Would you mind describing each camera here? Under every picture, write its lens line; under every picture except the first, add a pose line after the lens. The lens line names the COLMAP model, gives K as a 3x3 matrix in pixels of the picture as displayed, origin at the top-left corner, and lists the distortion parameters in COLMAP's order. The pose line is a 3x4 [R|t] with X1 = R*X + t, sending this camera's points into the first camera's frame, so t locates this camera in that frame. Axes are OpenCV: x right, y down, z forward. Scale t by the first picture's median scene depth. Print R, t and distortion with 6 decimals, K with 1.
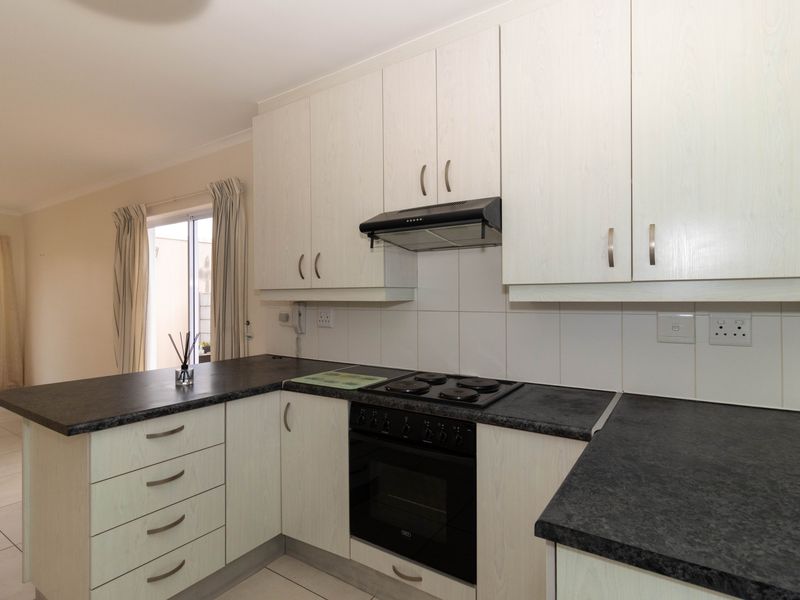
lens RADIAL K [[434.0, 0, 395.2], [0, 434.0, 300.6], [0, 0, 1]] dist [0.000466, 0.002324]
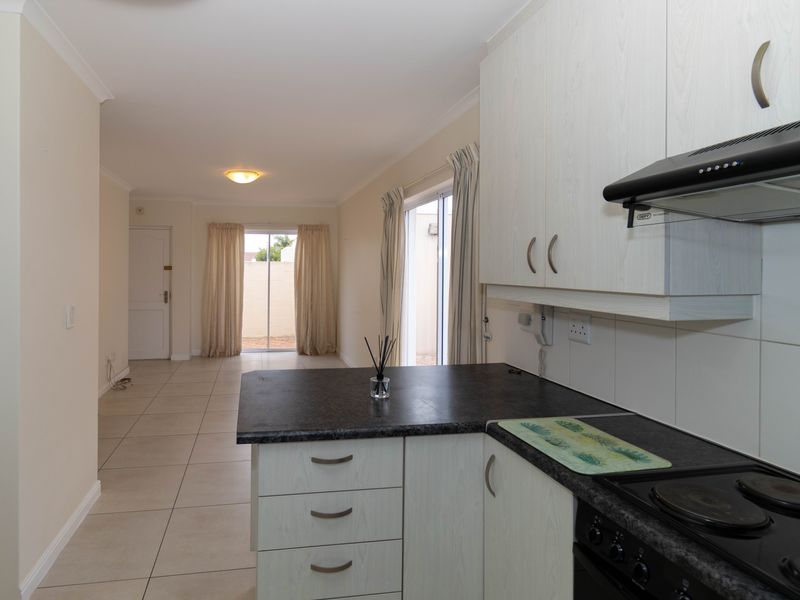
lens RADIAL K [[434.0, 0, 360.7], [0, 434.0, 265.2], [0, 0, 1]] dist [0.000466, 0.002324]
pose [[0.685361, 0.009938, -0.728135, 0.104876], [-0.003407, 0.999940, 0.010440, -0.070632], [0.728195, -0.004675, 0.685354, 0.335935]]
